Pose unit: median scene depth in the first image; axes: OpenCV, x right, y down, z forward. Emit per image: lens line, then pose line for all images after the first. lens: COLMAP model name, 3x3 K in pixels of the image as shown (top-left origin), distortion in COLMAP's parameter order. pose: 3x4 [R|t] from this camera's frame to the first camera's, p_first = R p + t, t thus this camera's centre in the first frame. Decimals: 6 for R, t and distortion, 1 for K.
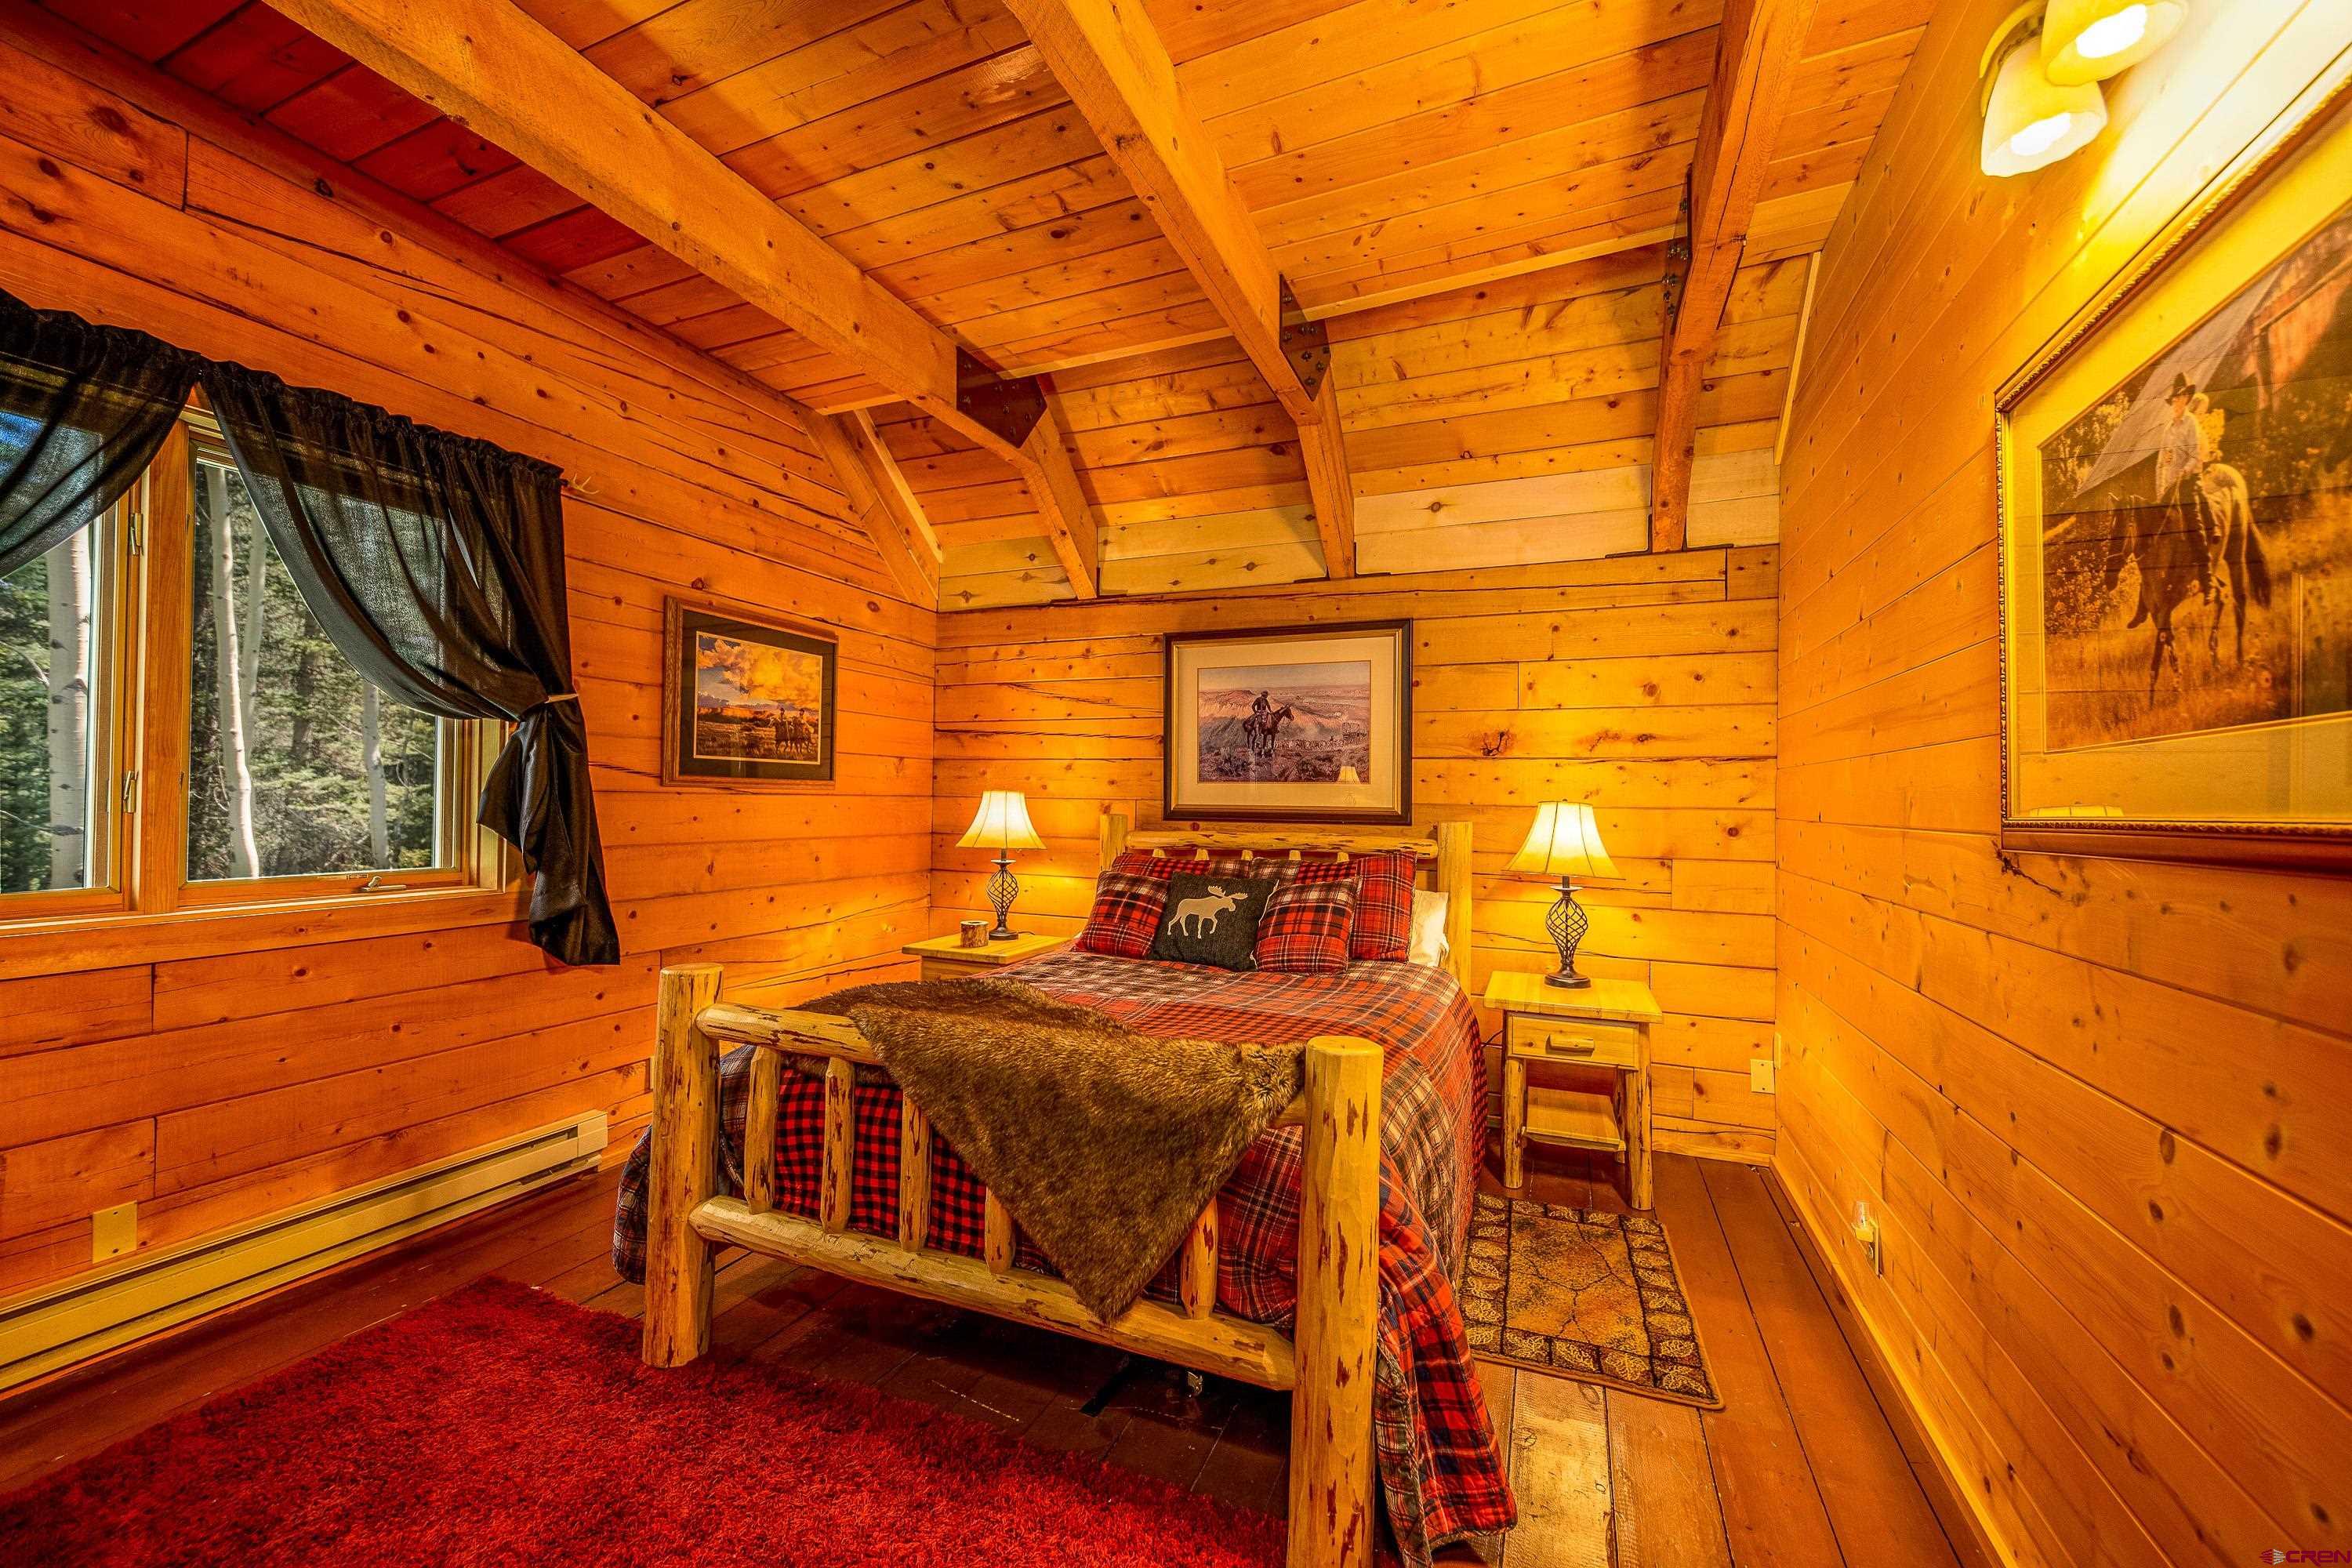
lens RADIAL K [[926.6, 0, 1167.8], [0, 926.6, 787.6], [0, 0, 1]] dist [0.001654, 0.000056]
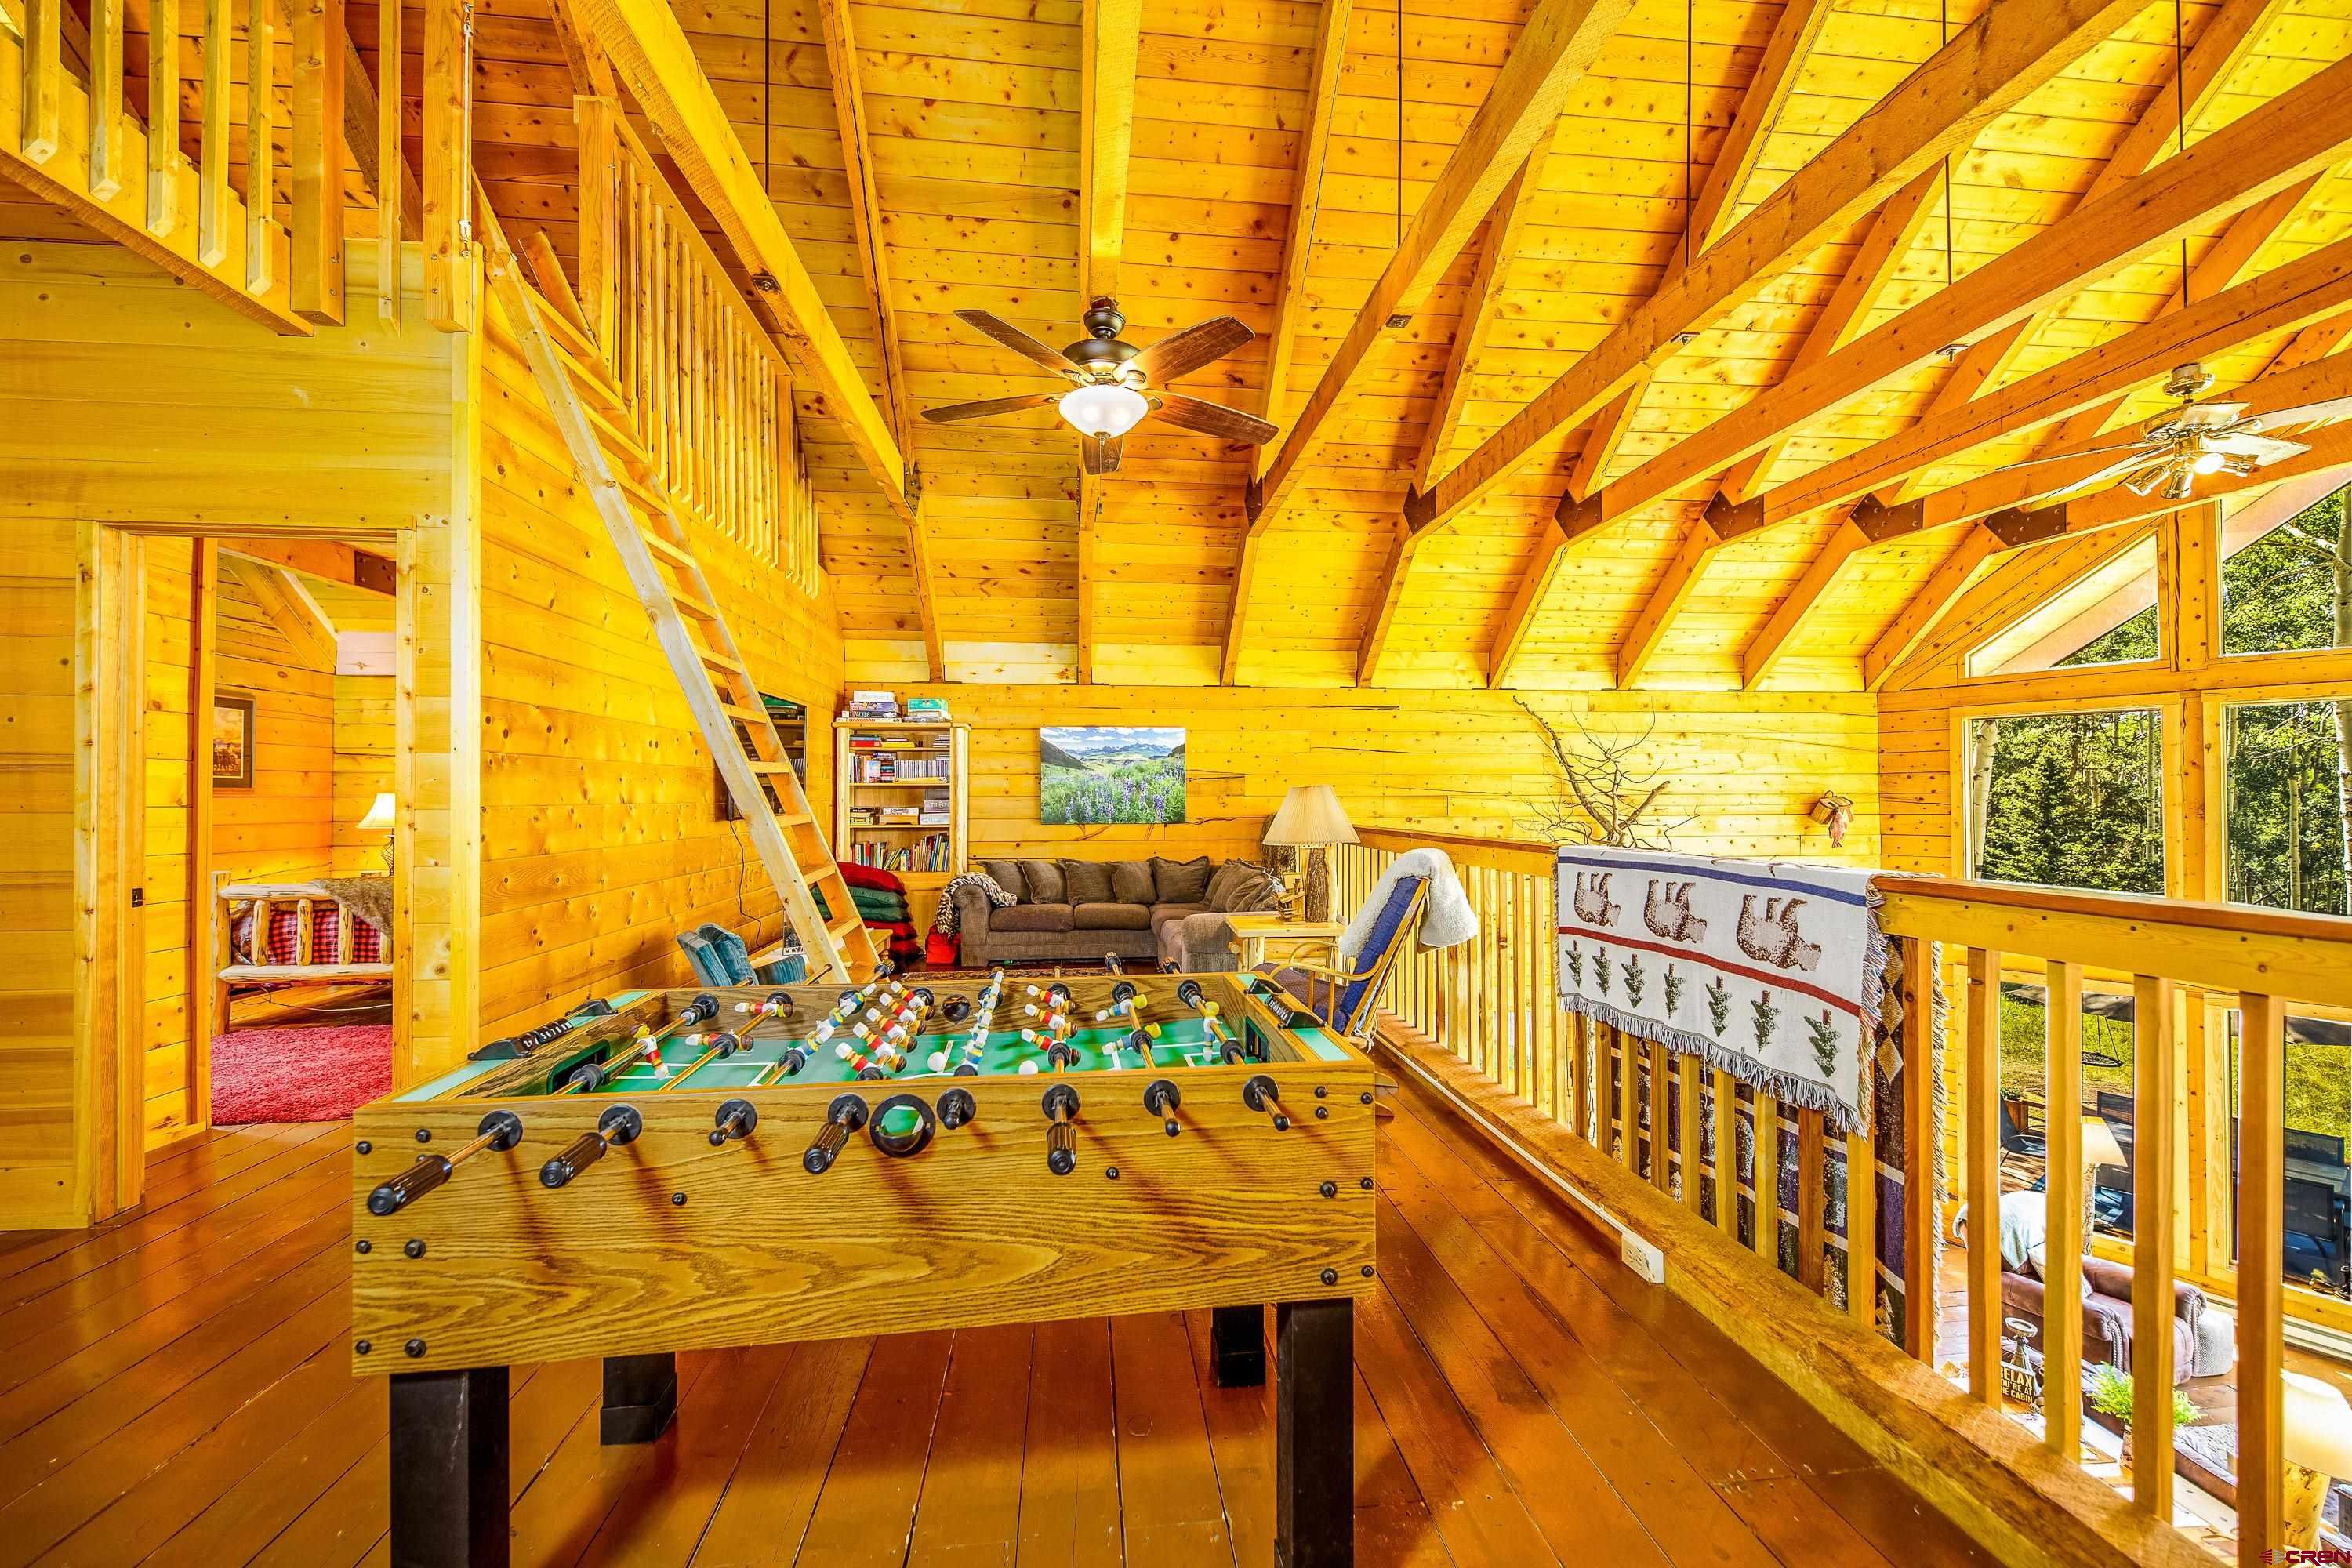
lens RADIAL K [[926.6, 0, 1181.6], [0, 926.6, 791.9], [0, 0, 1]] dist [0.001654, 0.000056]
pose [[0.868255, -0.004974, 0.496094, 0.452903], [0.001007, 0.999965, 0.008263, -0.024780], [-0.496117, -0.006674, 0.868230, -2.289824]]
